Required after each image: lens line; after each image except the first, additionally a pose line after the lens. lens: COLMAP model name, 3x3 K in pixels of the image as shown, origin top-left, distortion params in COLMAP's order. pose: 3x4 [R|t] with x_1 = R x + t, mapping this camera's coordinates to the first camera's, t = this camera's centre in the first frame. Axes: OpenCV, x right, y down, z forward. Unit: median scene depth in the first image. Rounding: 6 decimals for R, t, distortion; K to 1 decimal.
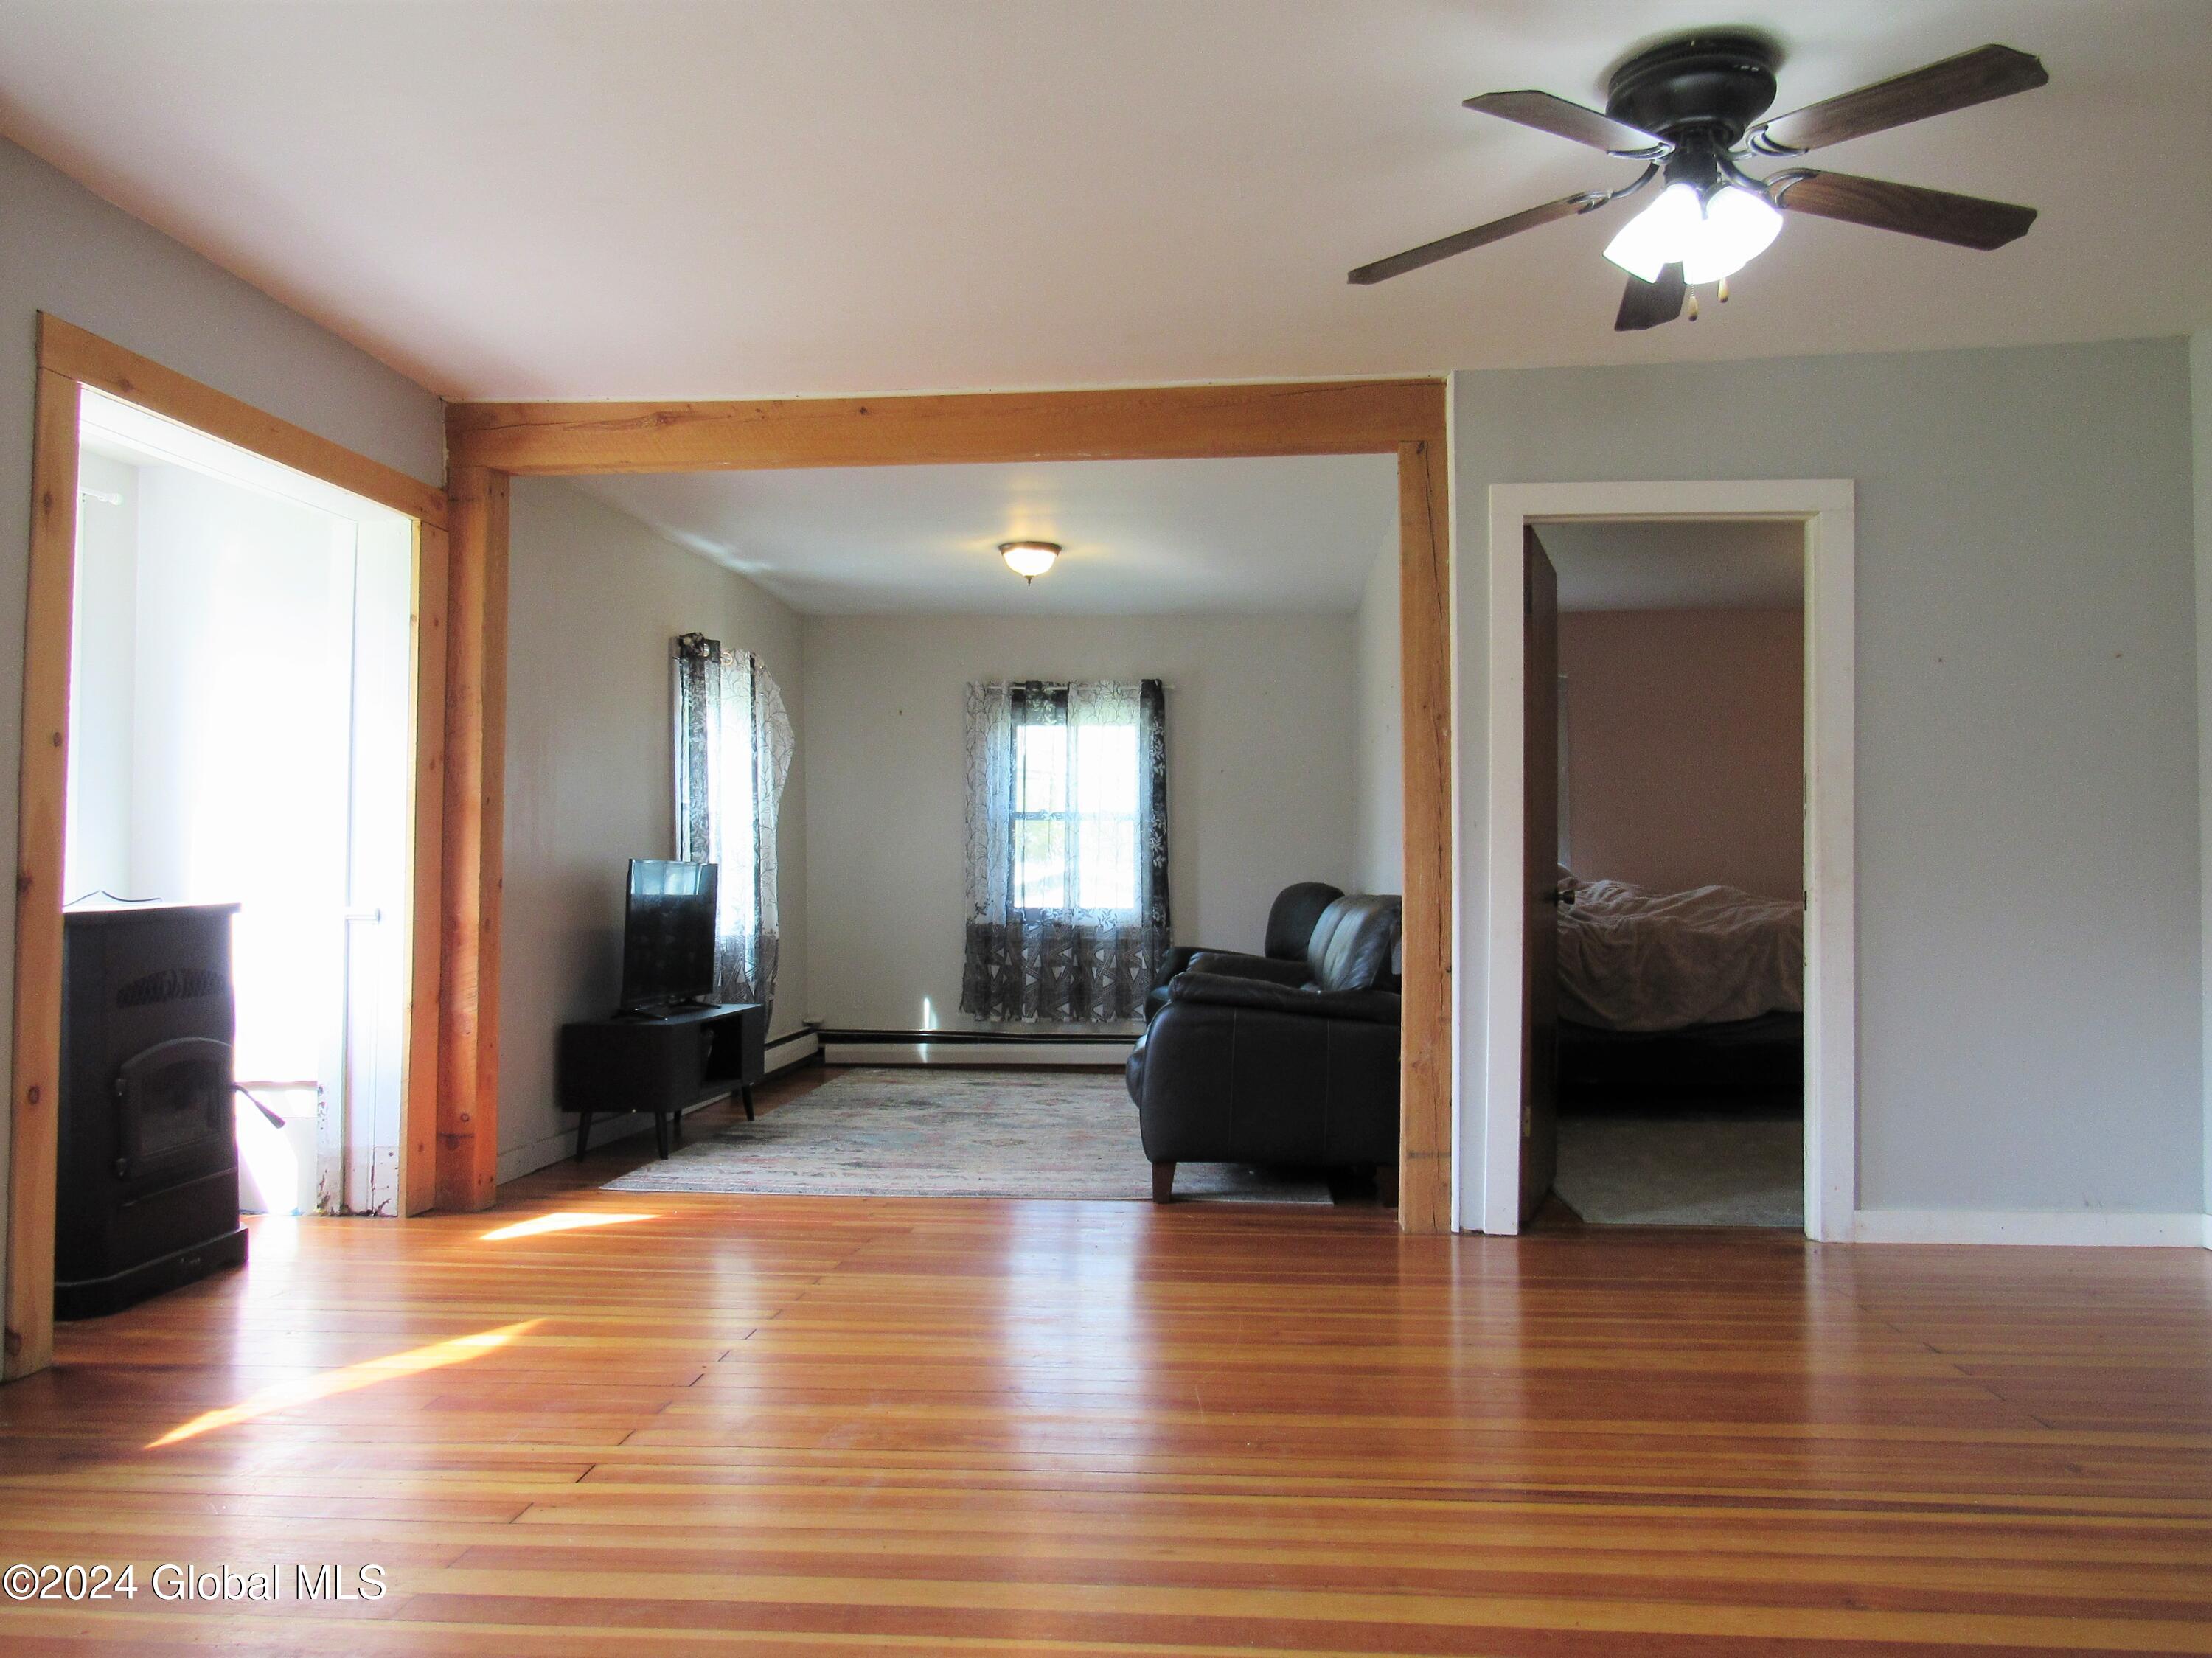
lens RADIAL K [[1661.2, 0, 1111.5], [0, 1661.2, 829.4], [0, 0, 1]] dist [-0.023699, 0.004076]
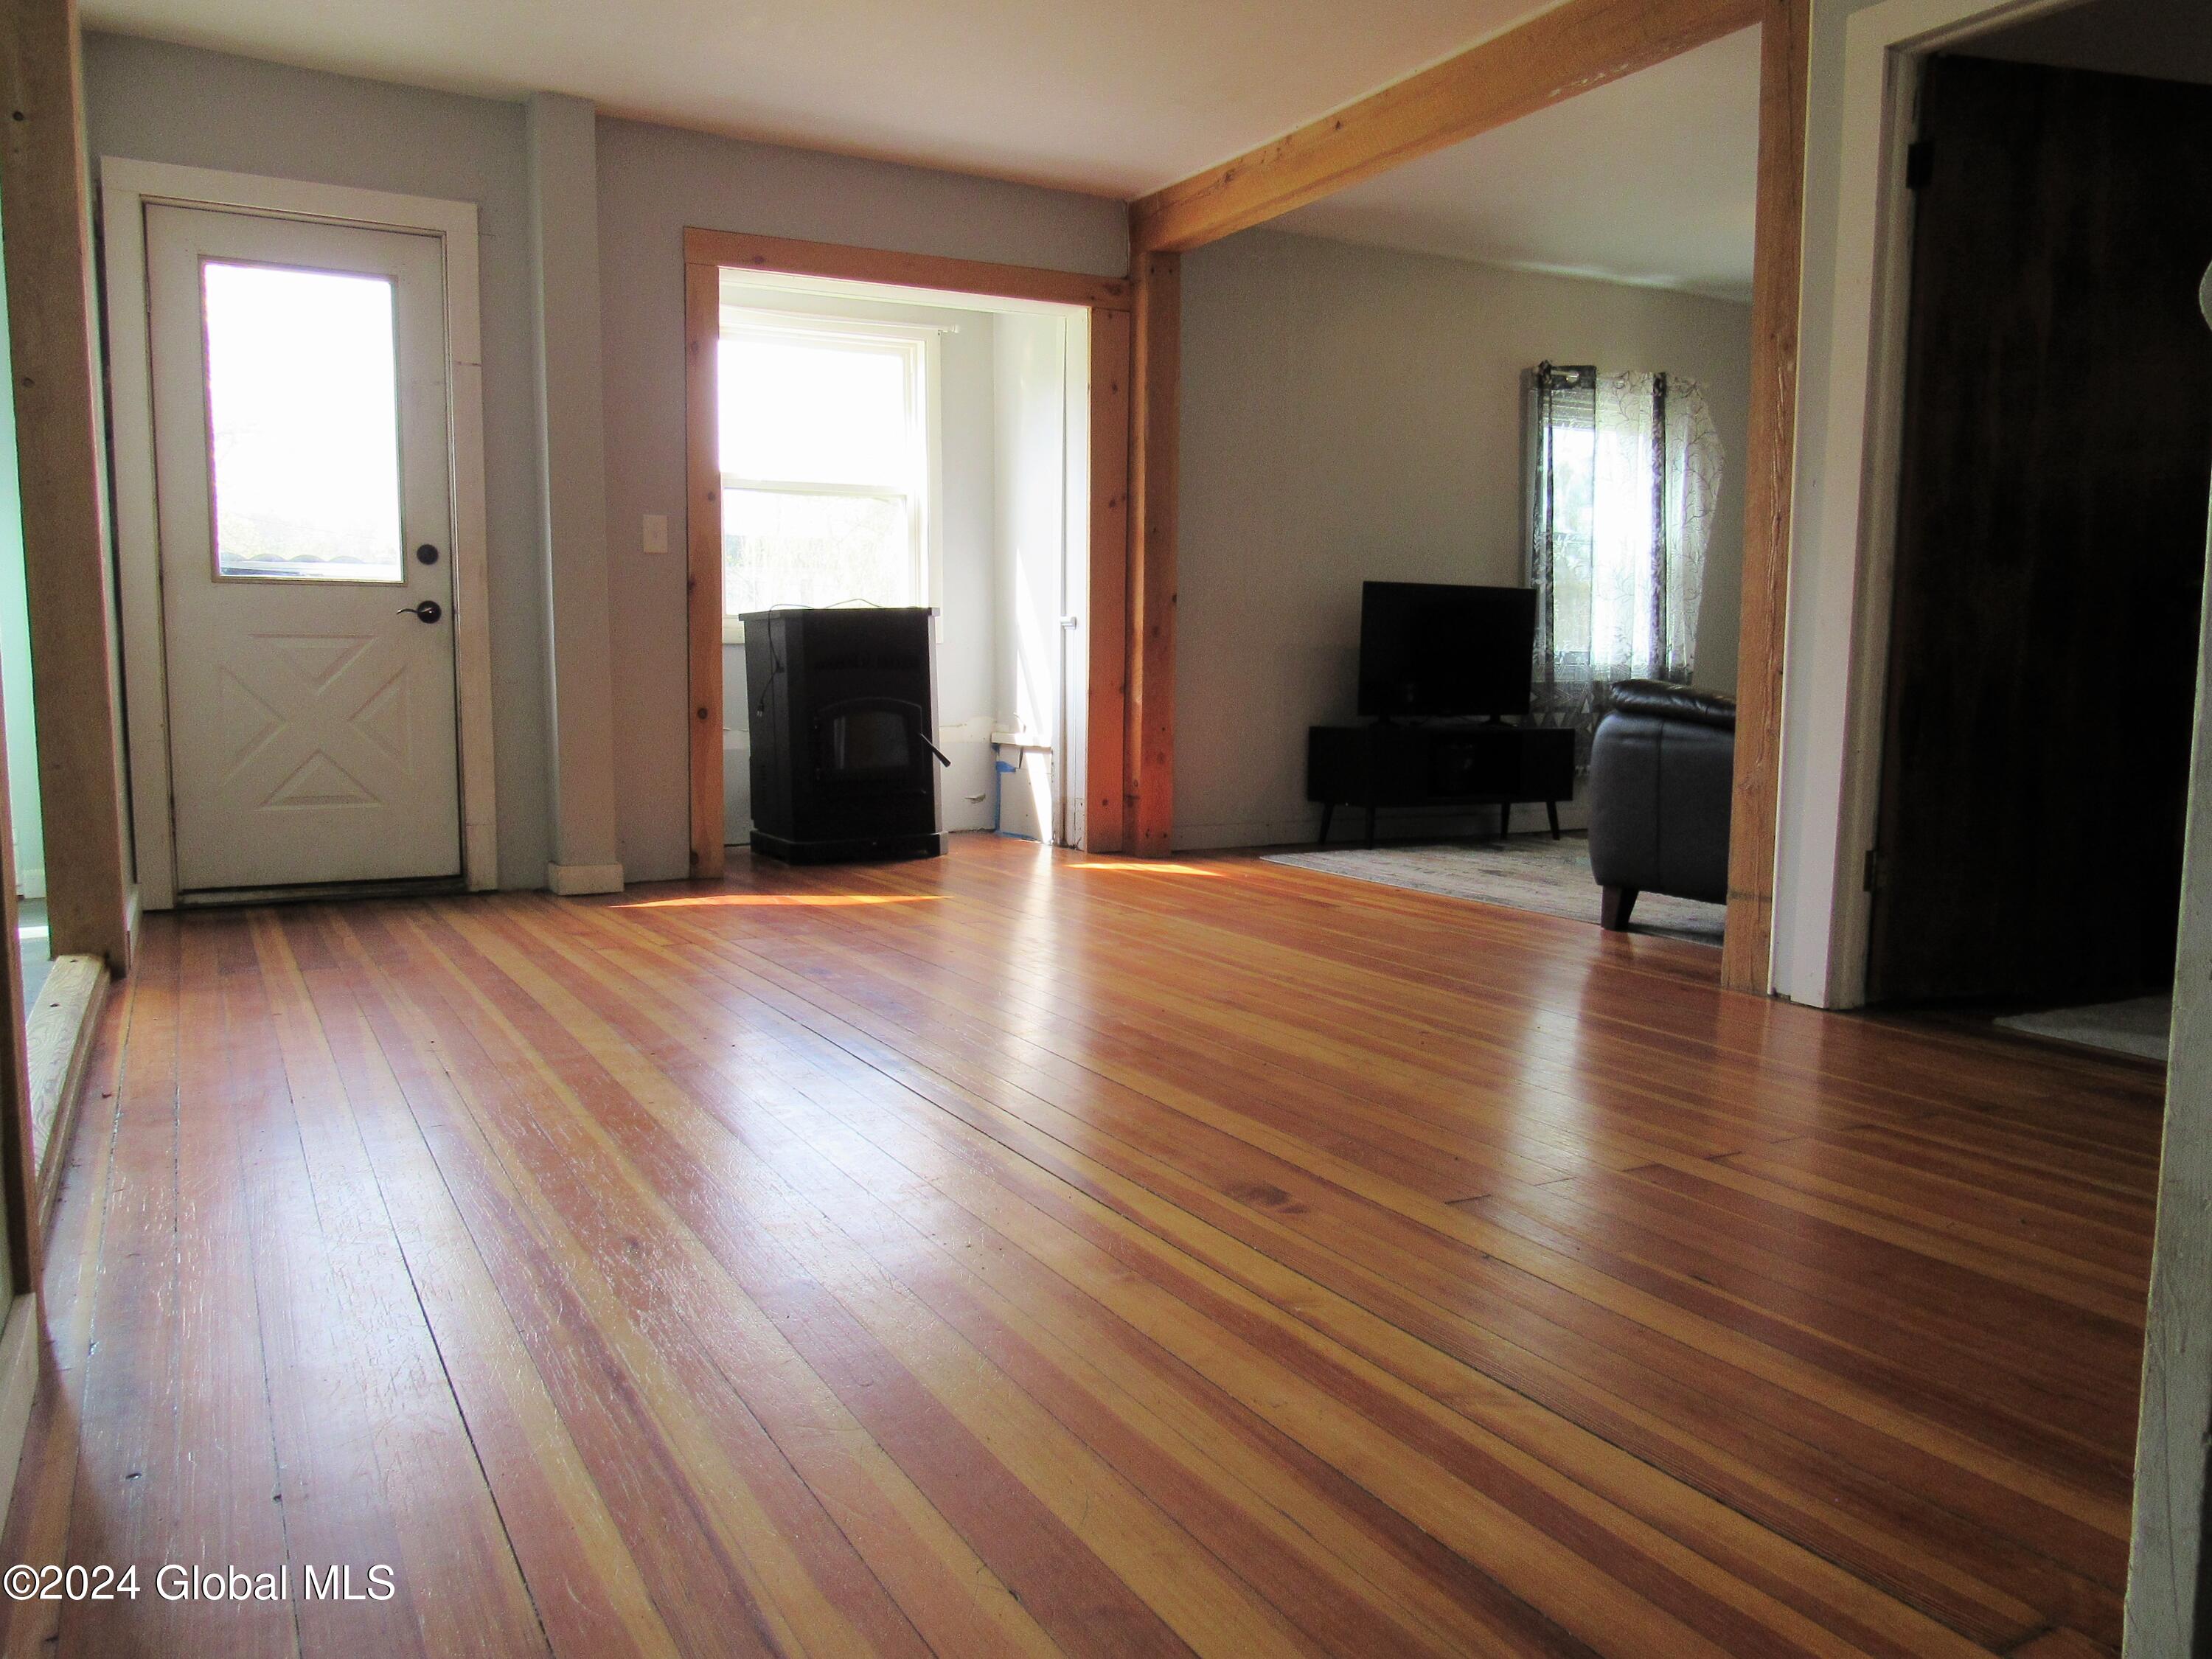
lens RADIAL K [[1661.4, 0, 1087.0], [0, 1661.4, 839.7], [0, 0, 1]] dist [-0.023699, 0.004076]
pose [[0.555112, 0.095613, -0.826262, 0.450055], [0.017979, 0.991760, 0.126843, 0.037912], [0.831581, -0.085268, 0.548819, 0.181922]]
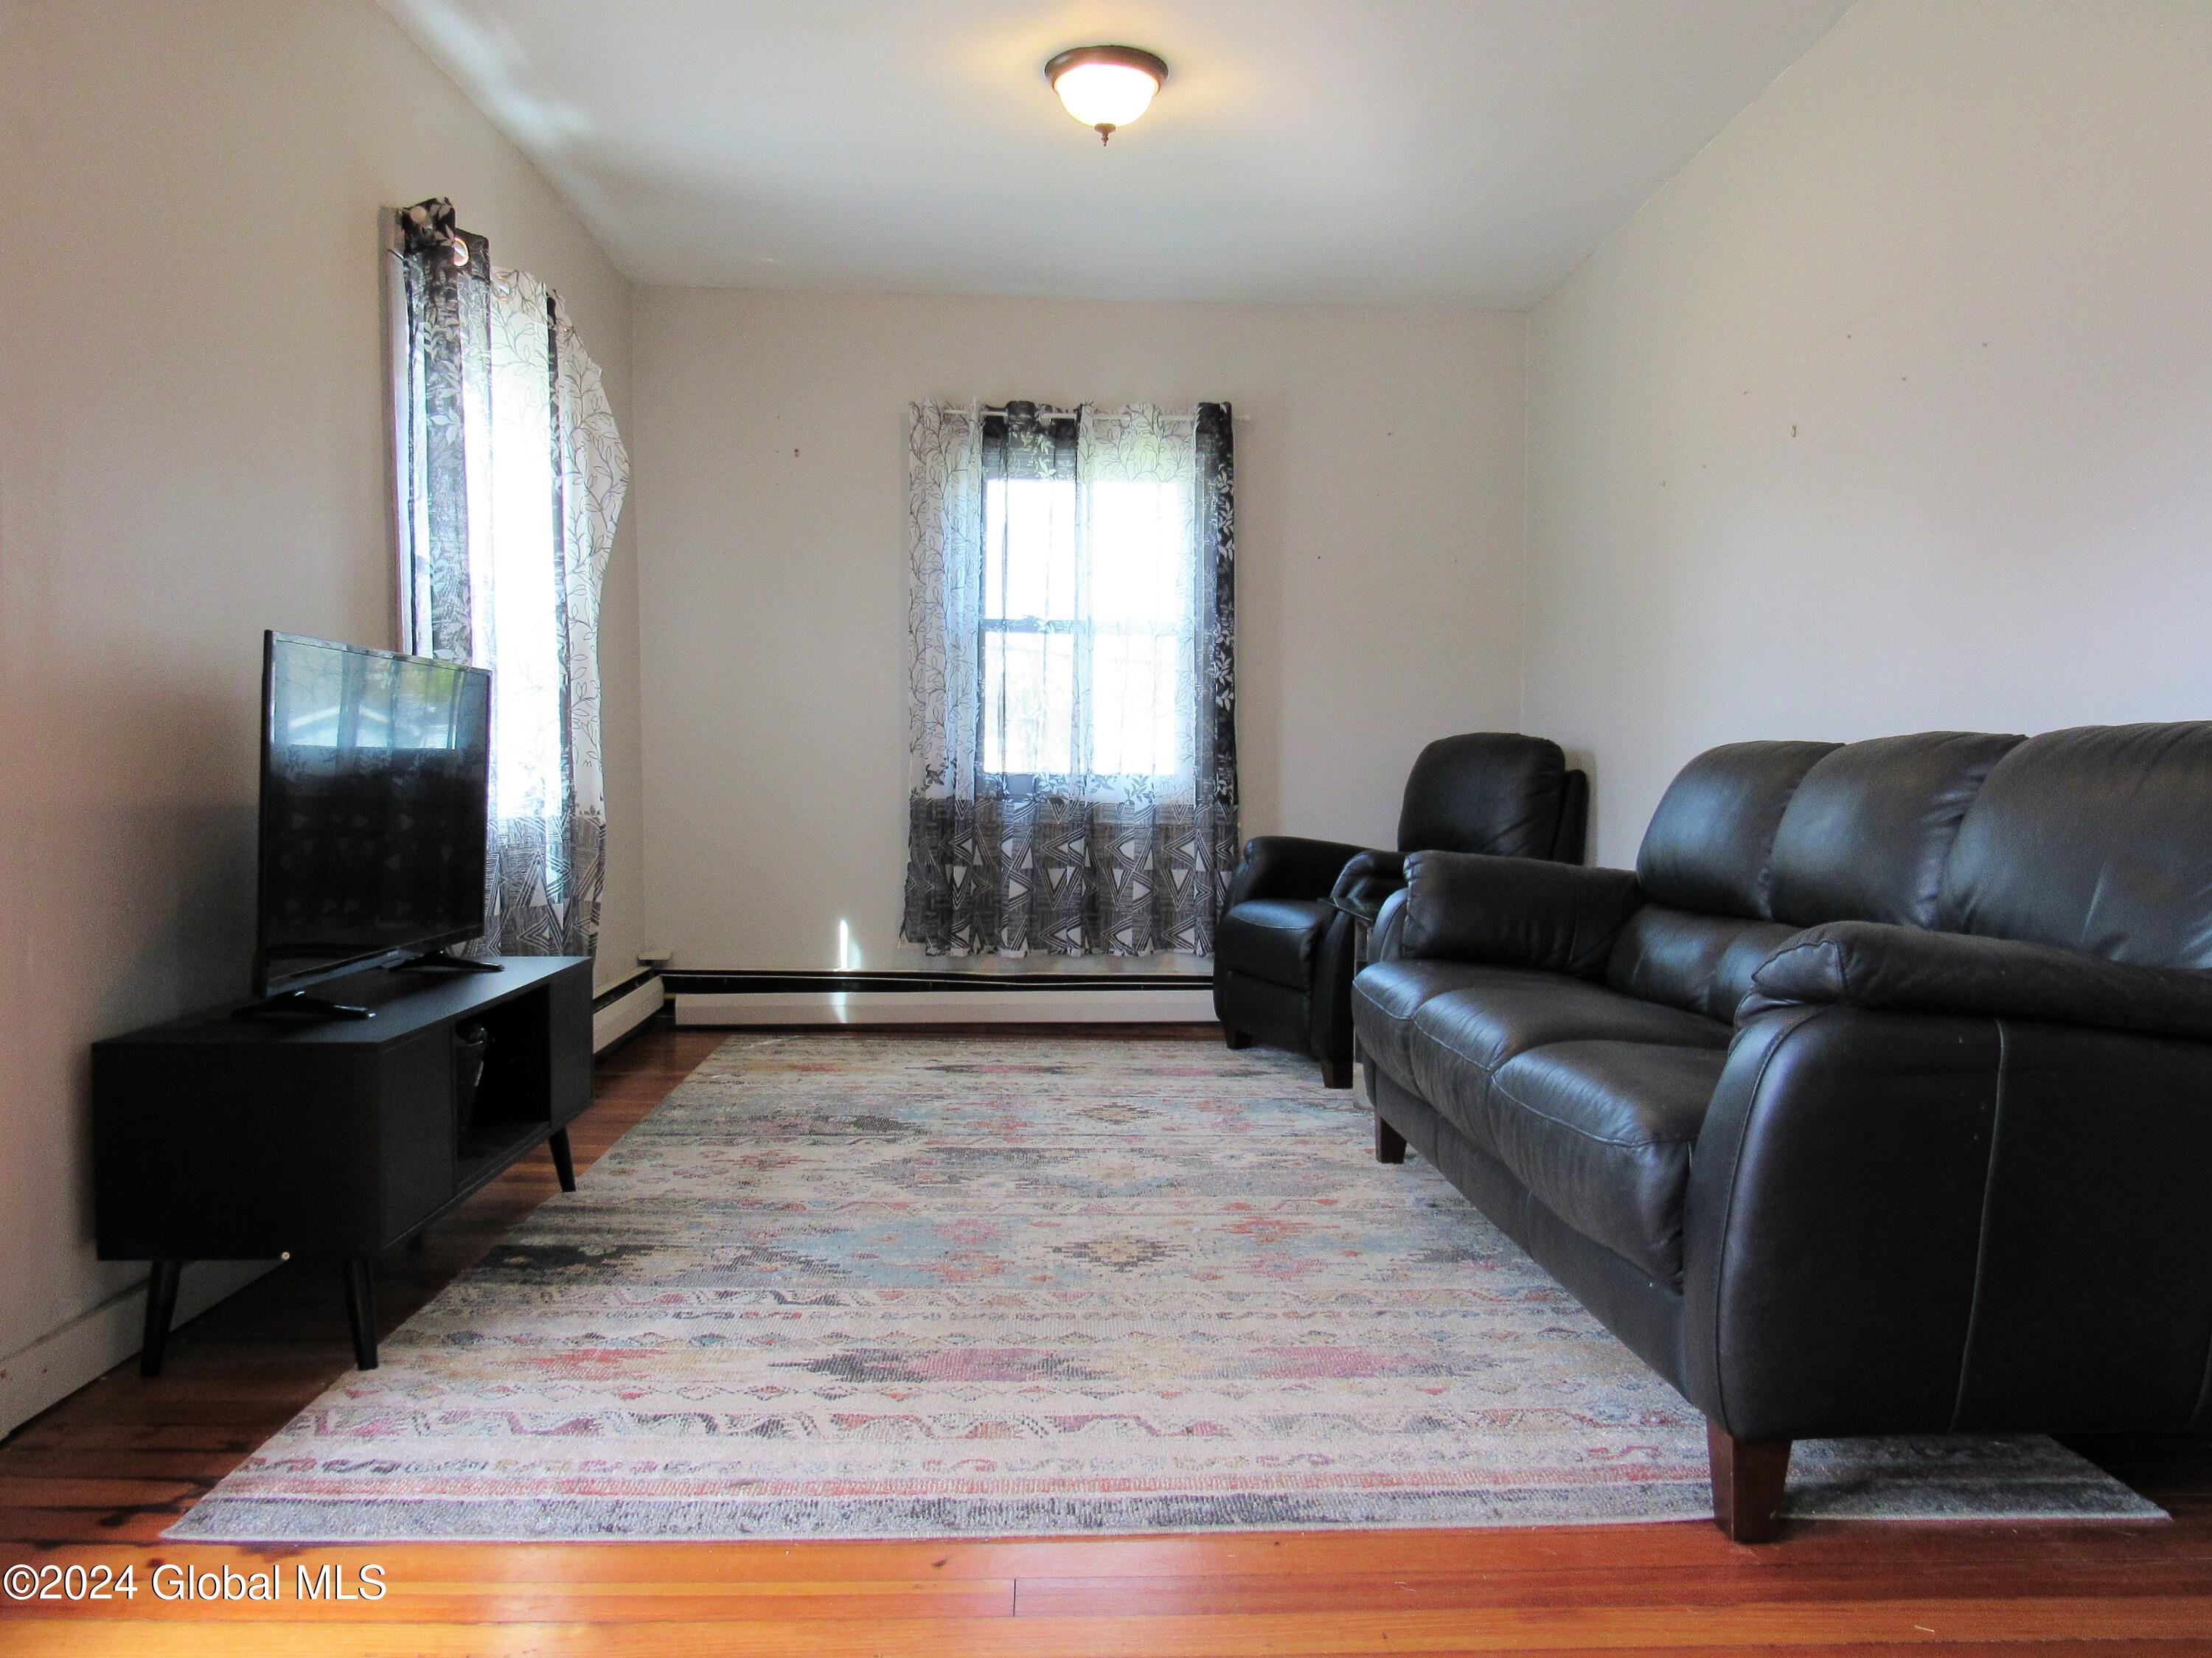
lens RADIAL K [[1661.2, 0, 1107.6], [0, 1661.2, 825.6], [0, 0, 1]] dist [-0.023699, 0.004076]
pose [[0.992256, 0.000124, 0.124210, -0.112014], [-0.008706, 0.997610, 0.068550, 0.029572], [-0.123904, -0.069101, 0.989885, 0.469357]]
